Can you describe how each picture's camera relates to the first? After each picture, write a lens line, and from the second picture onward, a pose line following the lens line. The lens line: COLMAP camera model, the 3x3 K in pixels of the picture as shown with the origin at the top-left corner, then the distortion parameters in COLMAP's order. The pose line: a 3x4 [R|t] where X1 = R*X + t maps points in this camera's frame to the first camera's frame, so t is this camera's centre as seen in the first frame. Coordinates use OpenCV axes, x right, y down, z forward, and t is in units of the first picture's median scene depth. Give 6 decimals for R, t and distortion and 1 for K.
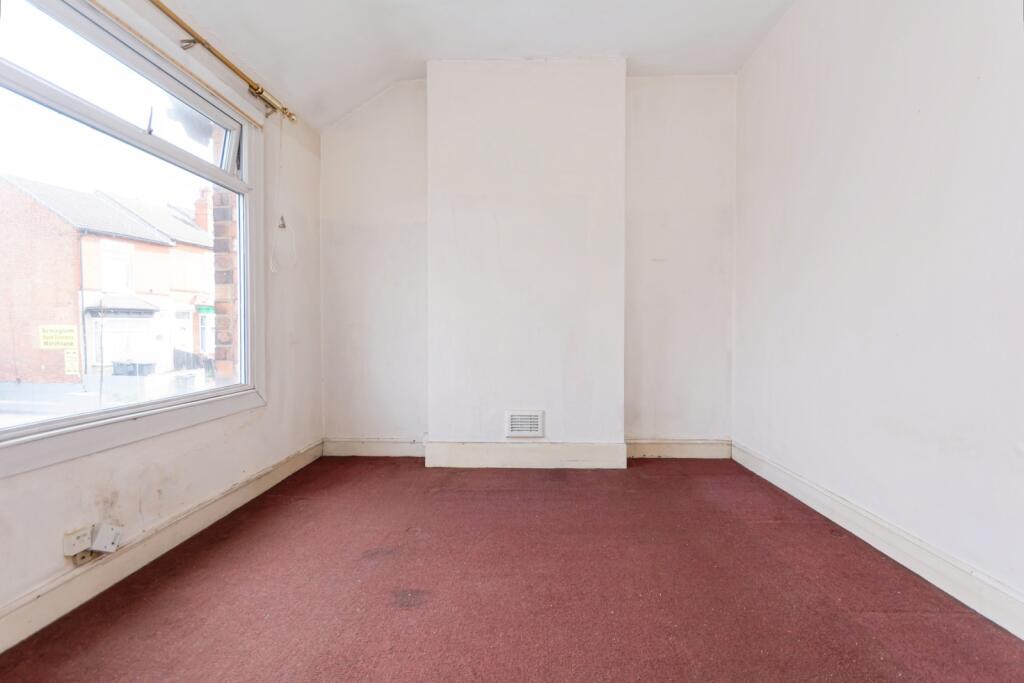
lens RADIAL K [[449.1, 0, 514.4], [0, 449.1, 338.9], [0, 0, 1]] dist [-0.002807, -0.000050]
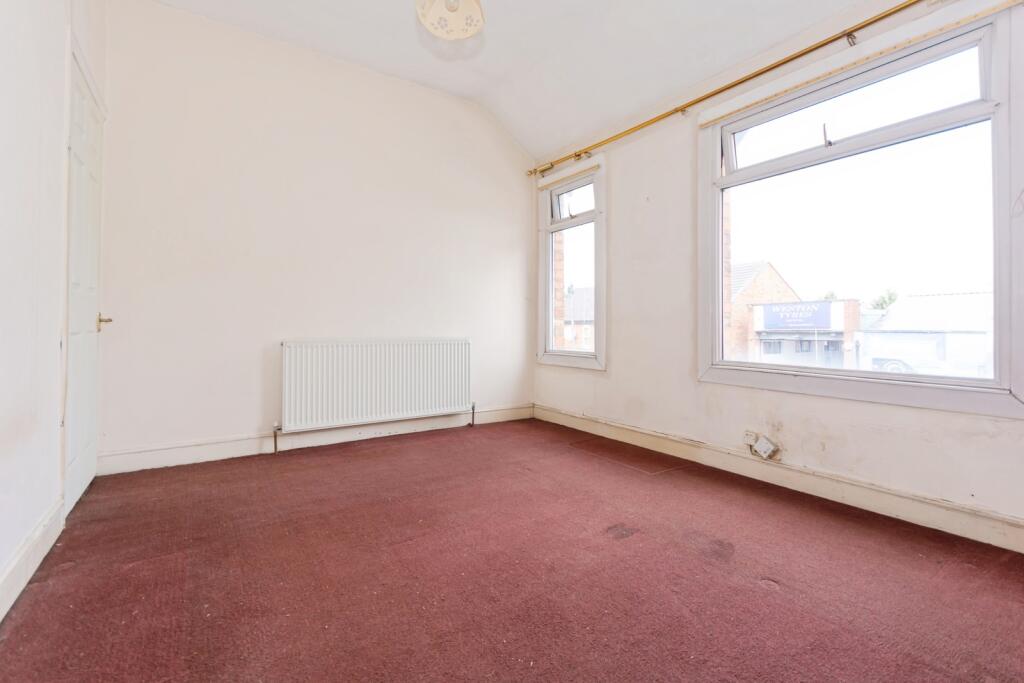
lens RADIAL K [[449.1, 0, 522.3], [0, 449.1, 315.6], [0, 0, 1]] dist [-0.002807, -0.000050]
pose [[-0.777597, -0.010834, -0.628670, 0.668566], [-0.022307, 0.999697, 0.010364, 0.006359], [0.628367, 0.022083, -0.777603, 1.637911]]
